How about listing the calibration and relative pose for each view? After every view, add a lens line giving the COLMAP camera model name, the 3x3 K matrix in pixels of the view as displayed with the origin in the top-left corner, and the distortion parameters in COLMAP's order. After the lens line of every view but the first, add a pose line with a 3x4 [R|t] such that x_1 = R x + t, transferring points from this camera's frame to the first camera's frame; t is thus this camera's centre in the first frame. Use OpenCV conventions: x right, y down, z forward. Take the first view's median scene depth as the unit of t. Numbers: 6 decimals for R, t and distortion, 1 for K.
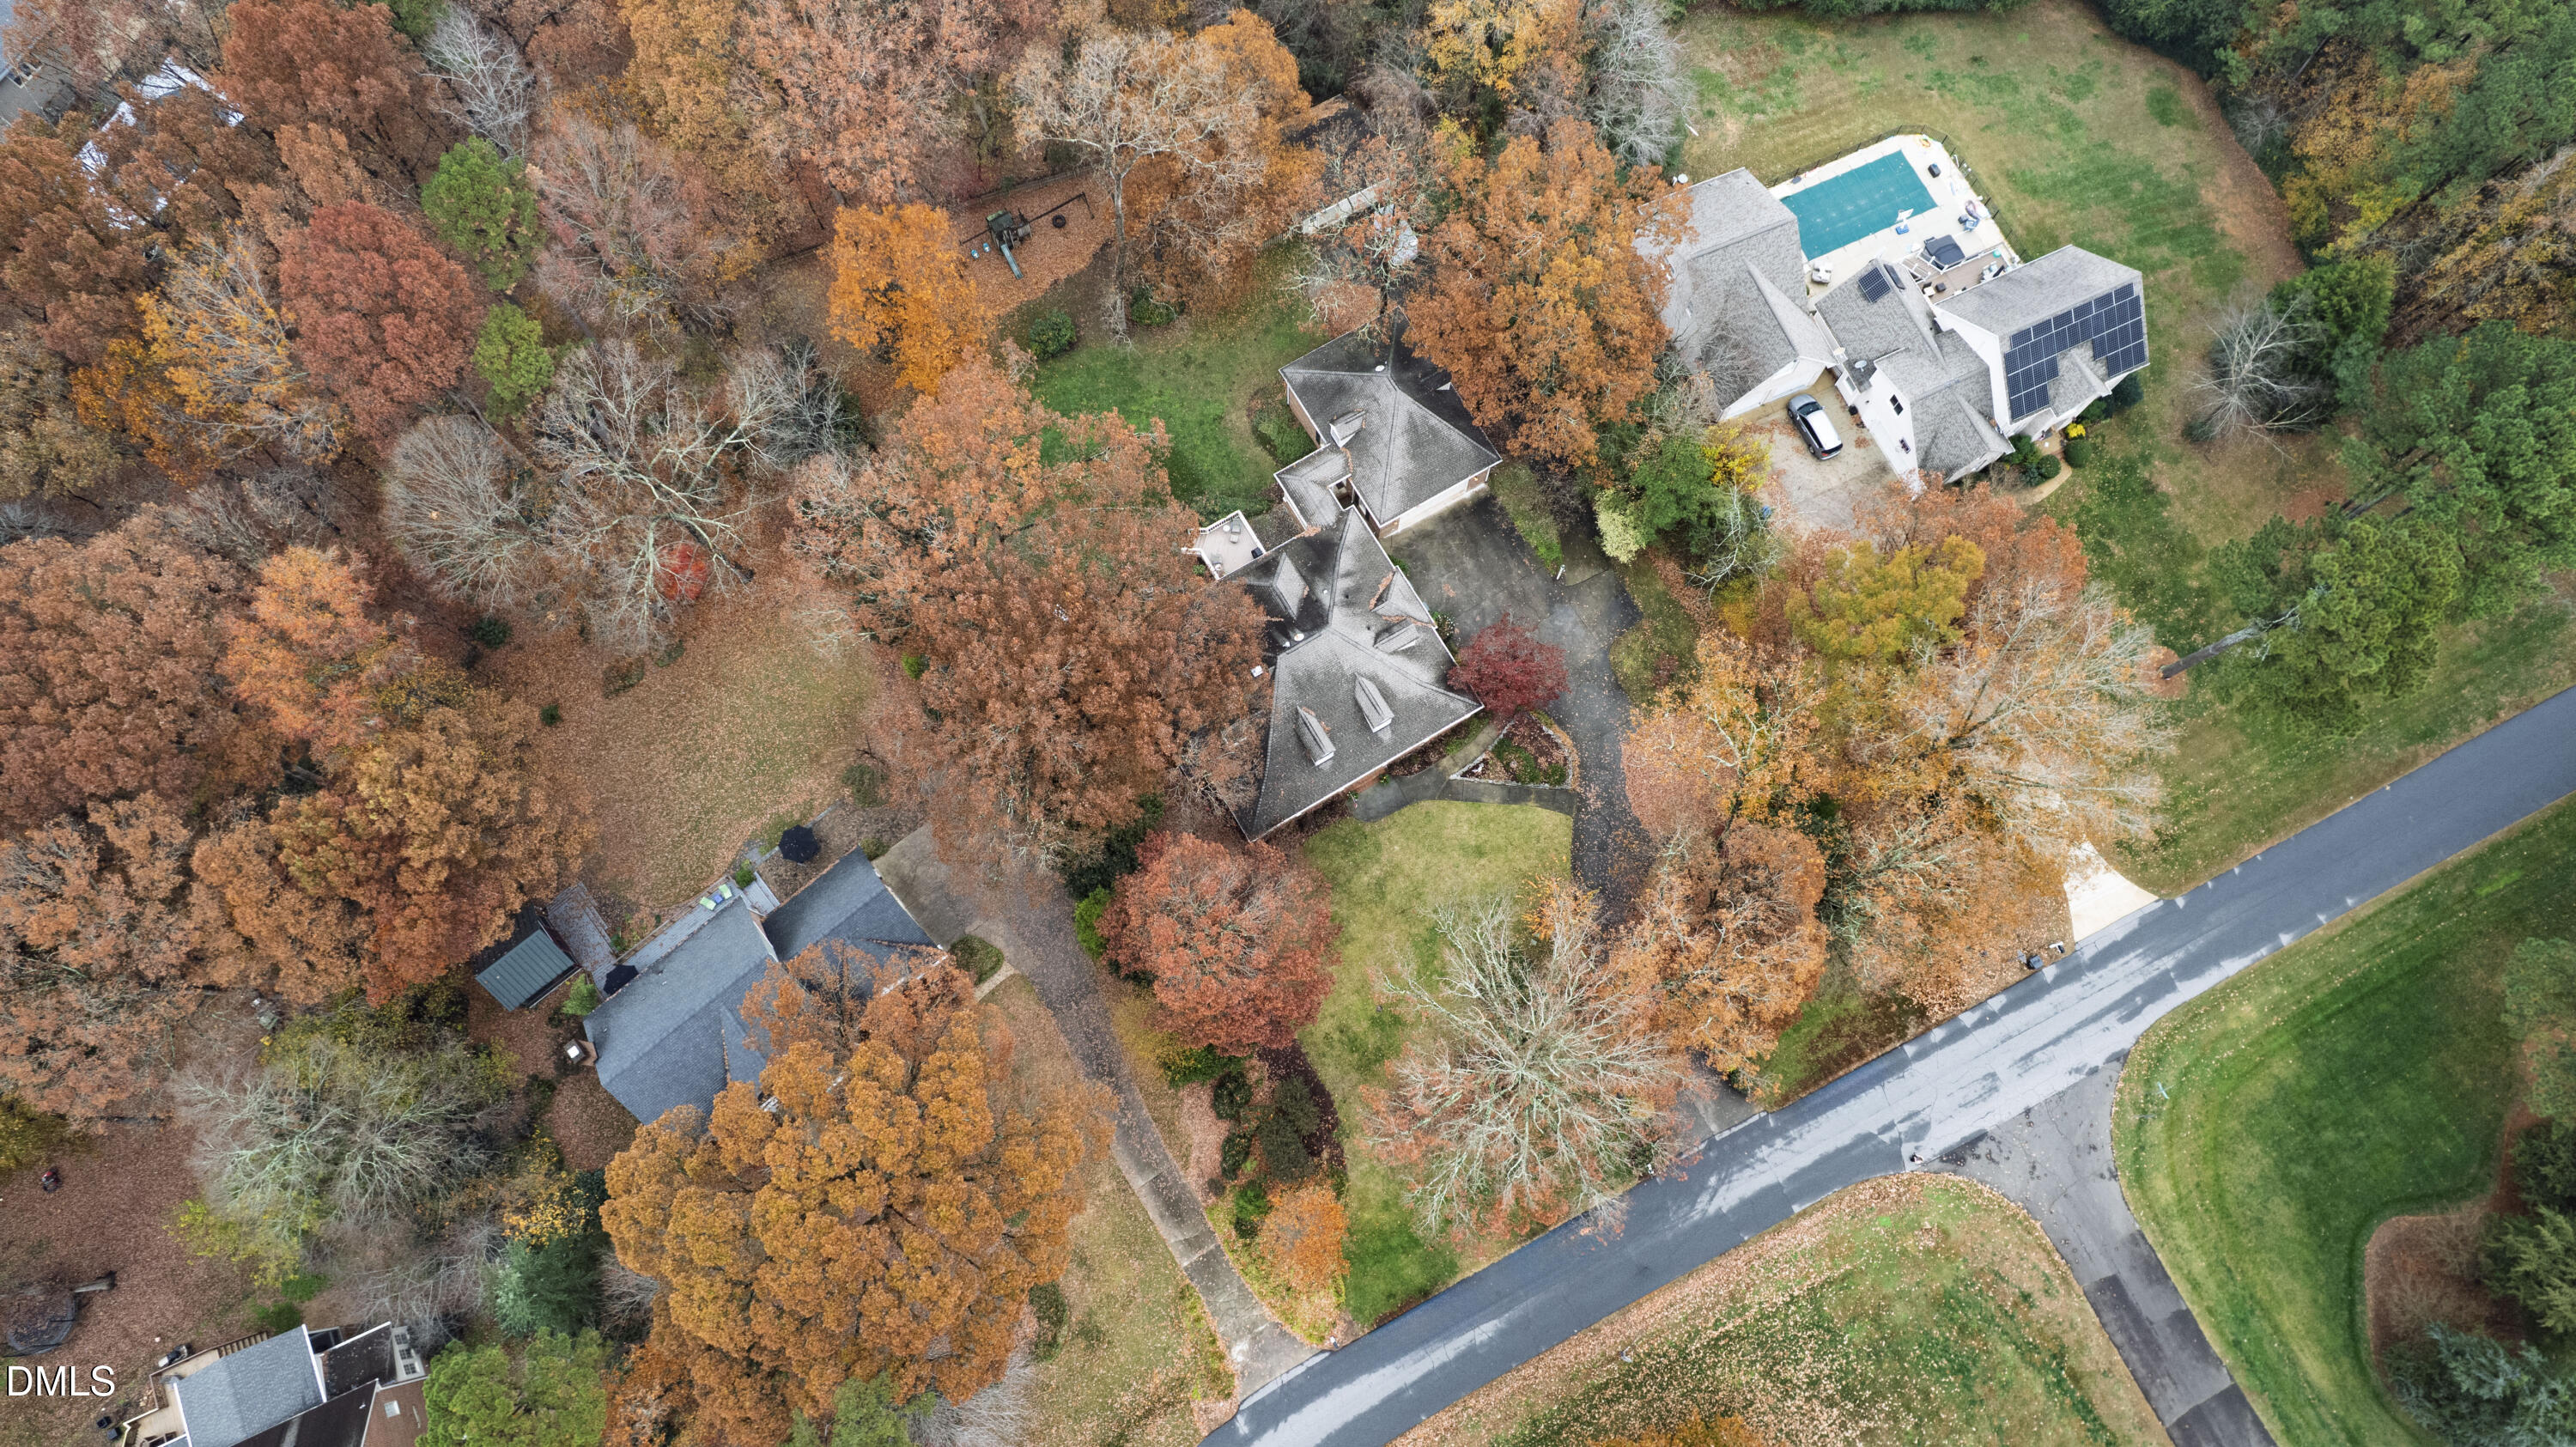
lens RADIAL K [[1681.3, 0, 1281.9], [0, 1681.3, 706.7], [0, 0, 1]] dist [-0.025792, 0.024255]
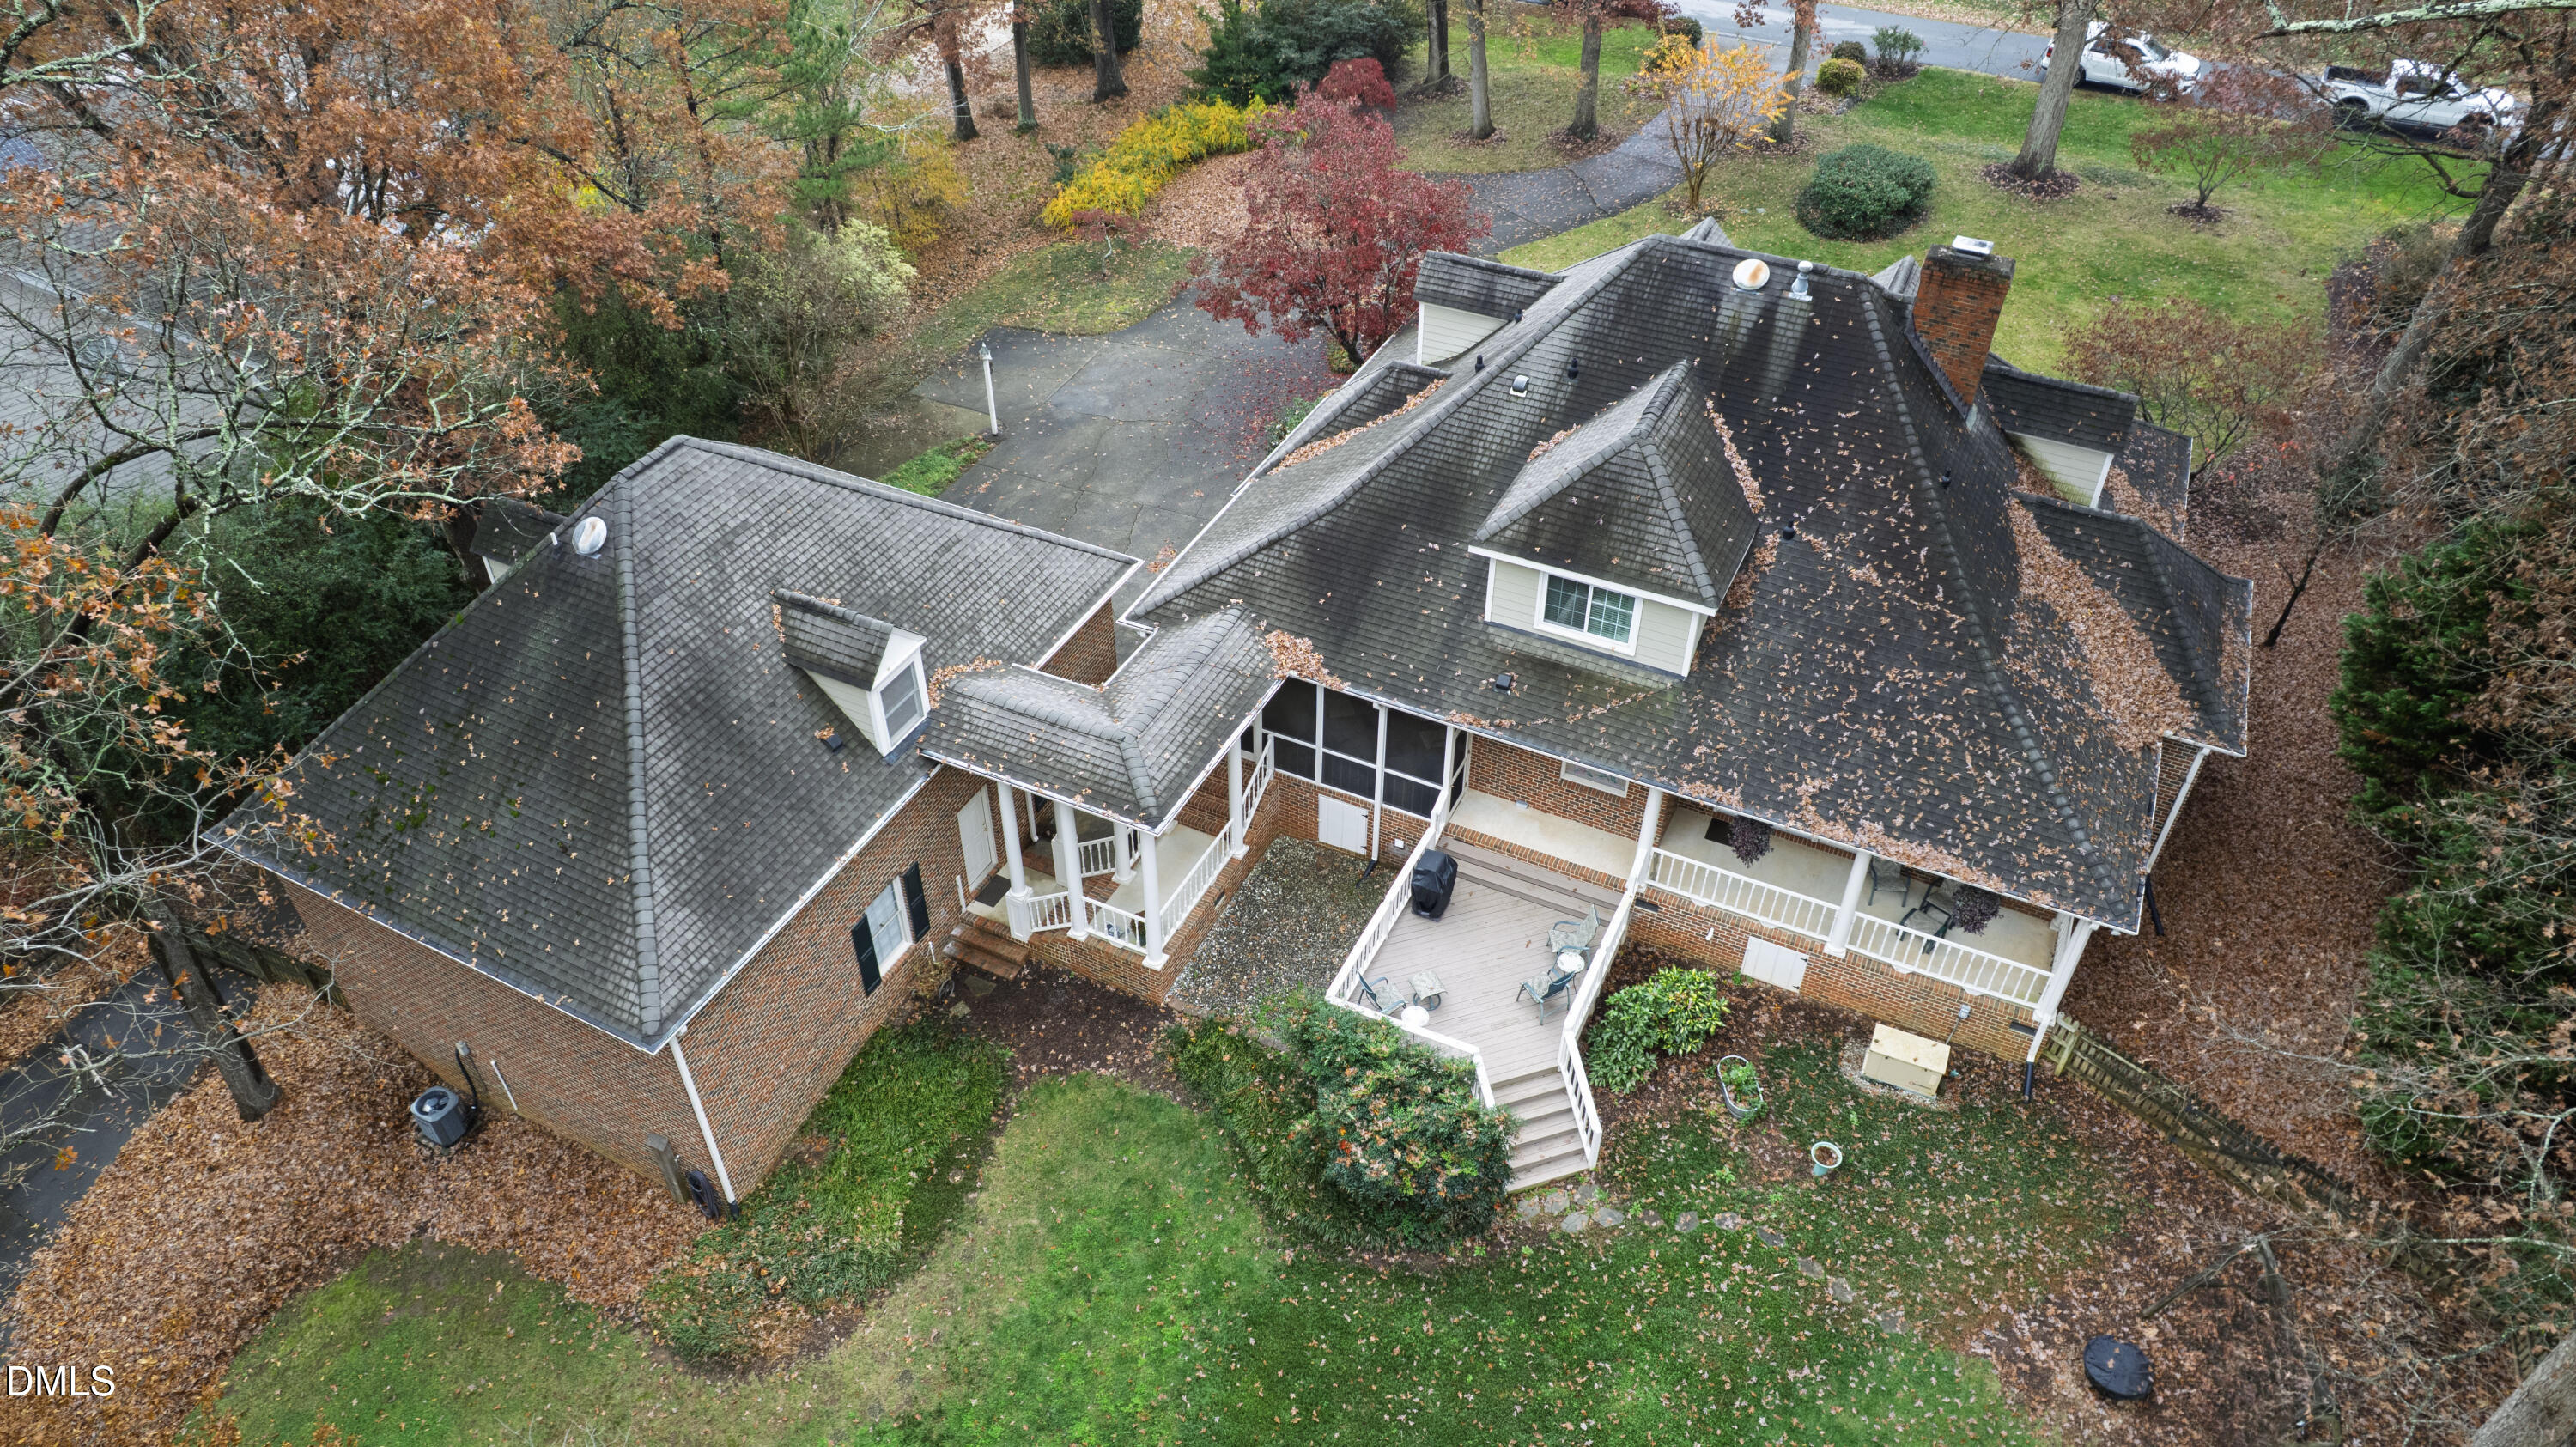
lens RADIAL K [[1681.3, 0, 1279.9], [0, 1681.3, 725.1], [0, 0, 1]] dist [-0.025792, 0.024255]
pose [[-0.544221, -0.524657, 0.654644, -0.167044], [0.810880, -0.128829, 0.570856, -0.269852], [-0.215167, 0.841509, 0.495545, 0.919223]]
